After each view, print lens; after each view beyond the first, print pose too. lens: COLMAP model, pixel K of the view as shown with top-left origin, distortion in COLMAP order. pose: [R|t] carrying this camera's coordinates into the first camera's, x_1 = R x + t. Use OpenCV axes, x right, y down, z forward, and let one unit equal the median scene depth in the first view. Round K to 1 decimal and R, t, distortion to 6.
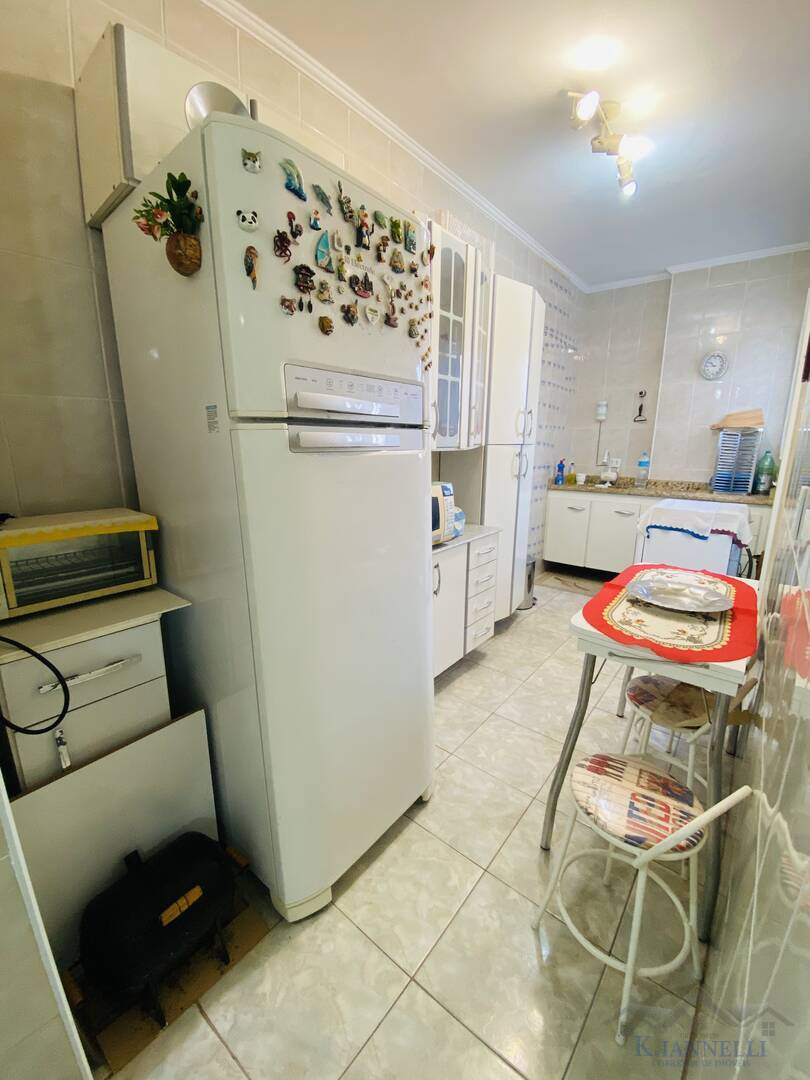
lens RADIAL K [[441.2, 0, 404.3], [0, 441.2, 539.4], [0, 0, 1]] dist [-0.000670, -0.009332]
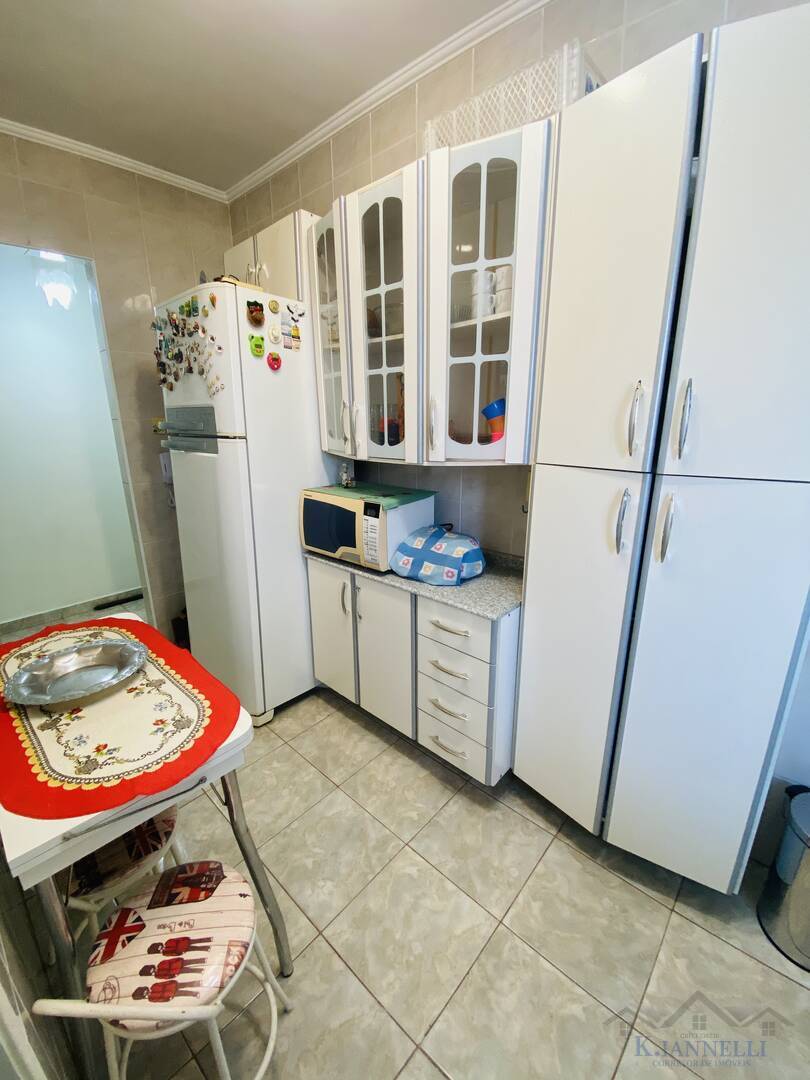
lens RADIAL K [[441.2, 0, 405.4], [0, 441.2, 540.1], [0, 0, 1]] dist [-0.000670, -0.009332]
pose [[-0.061341, 0.263185, -0.962793, 0.535709], [-0.213950, 0.938722, 0.270236, -0.175695], [0.974917, 0.222566, -0.001274, 0.637814]]
